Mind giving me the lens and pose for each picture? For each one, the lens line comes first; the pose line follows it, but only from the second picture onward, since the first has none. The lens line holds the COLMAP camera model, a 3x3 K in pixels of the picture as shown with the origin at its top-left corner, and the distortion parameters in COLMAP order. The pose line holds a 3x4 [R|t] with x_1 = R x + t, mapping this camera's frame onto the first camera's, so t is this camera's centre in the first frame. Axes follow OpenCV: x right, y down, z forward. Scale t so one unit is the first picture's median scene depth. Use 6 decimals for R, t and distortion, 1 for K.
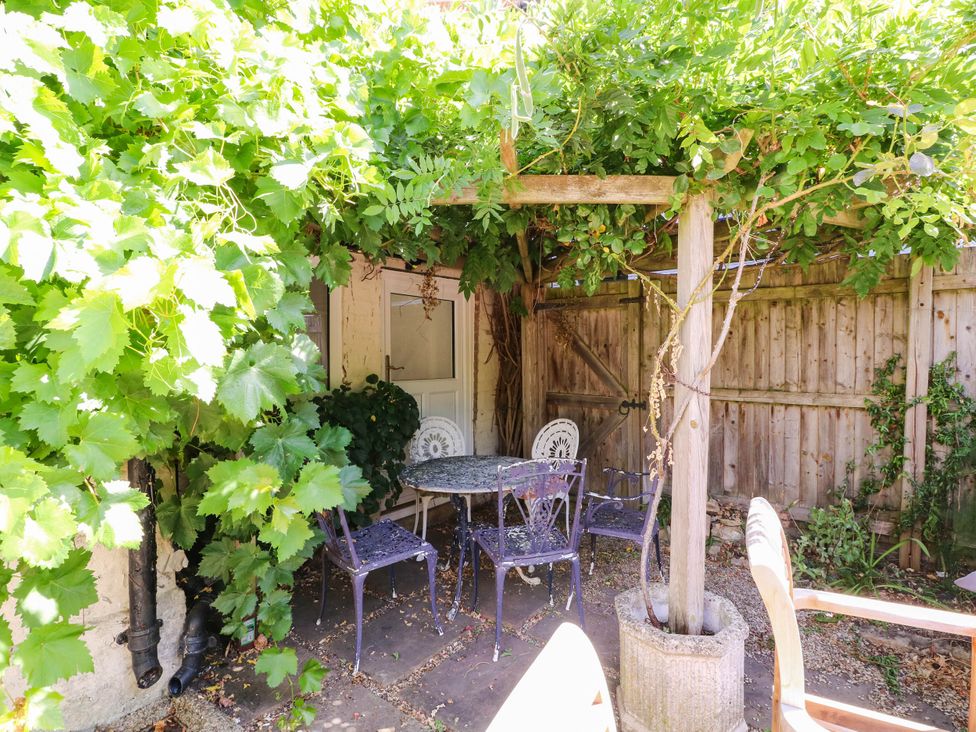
lens RADIAL K [[503.8, 0, 481.4], [0, 503.8, 361.5], [0, 0, 1]] dist [0.000843, -0.014924]
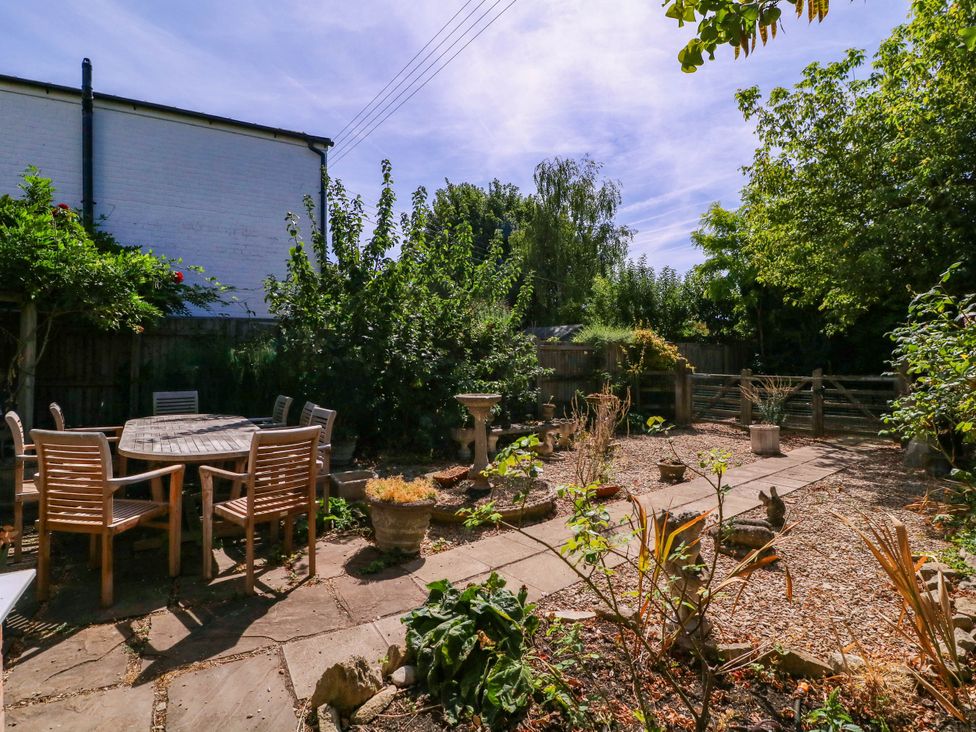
lens RADIAL K [[503.8, 0, 481.4], [0, 503.8, 361.5], [0, 0, 1]] dist [0.000843, -0.014924]
pose [[0.373501, 0.007294, 0.927601, -0.751108], [0.003596, 0.999950, -0.009311, 0.015599], [-0.927623, 0.006814, 0.373456, -1.468805]]
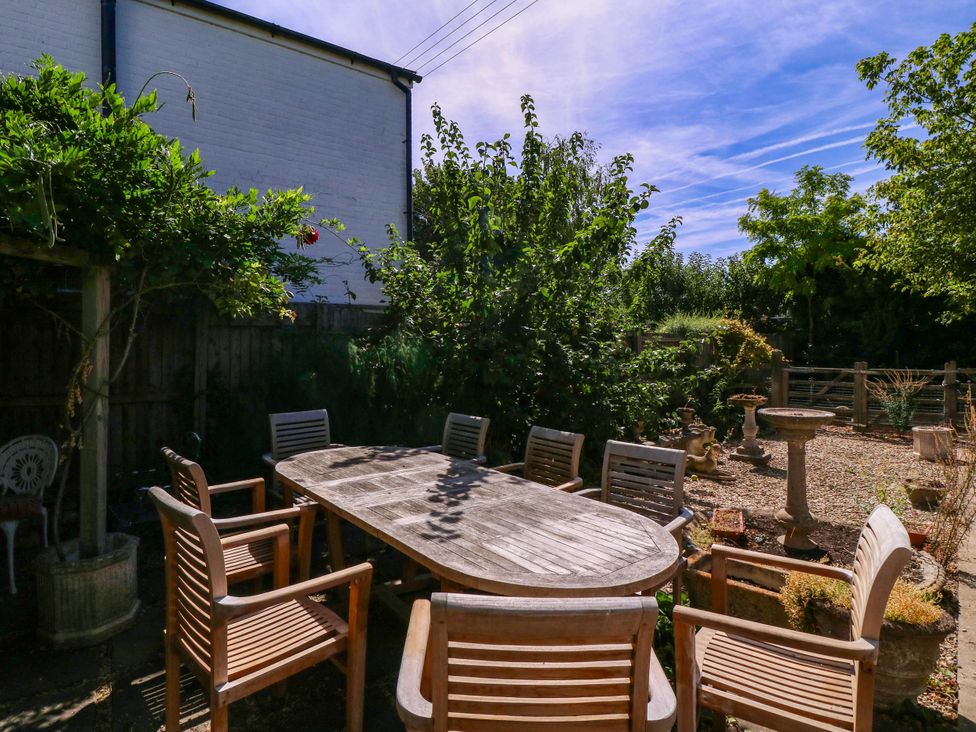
lens RADIAL K [[503.8, 0, 481.4], [0, 503.8, 361.5], [0, 0, 1]] dist [0.000843, -0.014924]
pose [[0.265590, -0.012796, 0.964001, -0.471627], [0.014086, 0.999857, 0.009391, -0.027120], [-0.963983, 0.011085, 0.265733, -0.323588]]
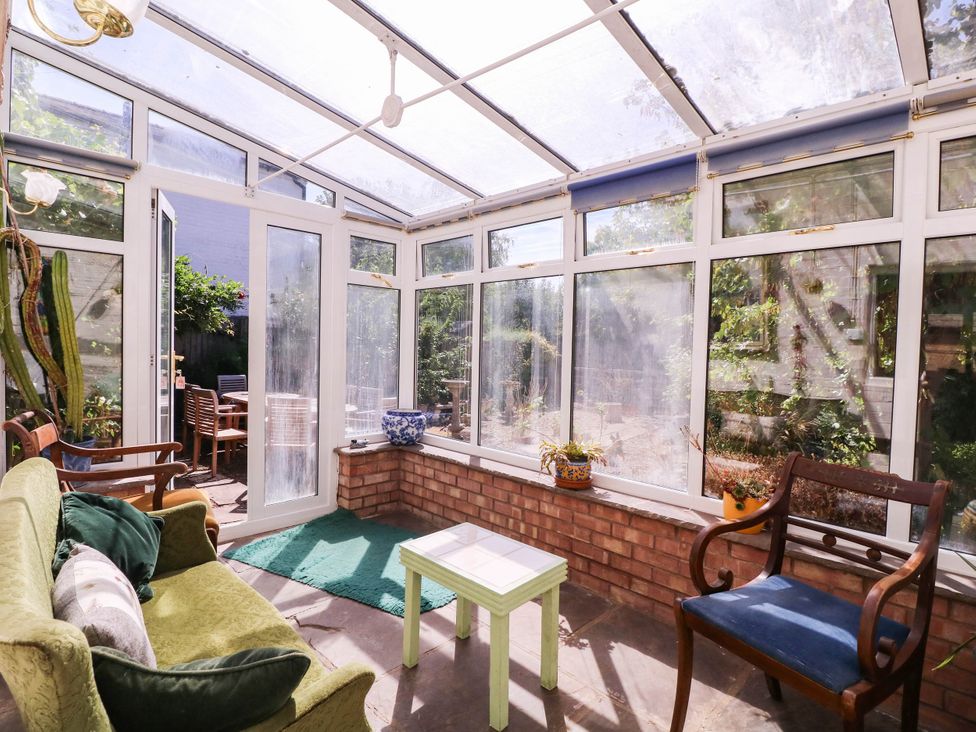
lens RADIAL K [[503.8, 0, 481.4], [0, 503.8, 361.5], [0, 0, 1]] dist [0.000843, -0.014924]
pose [[0.123265, -0.013972, 0.992275, -2.011745], [-0.023740, 0.999573, 0.017024, -0.049955], [-0.992090, -0.025655, 0.122880, -1.279922]]
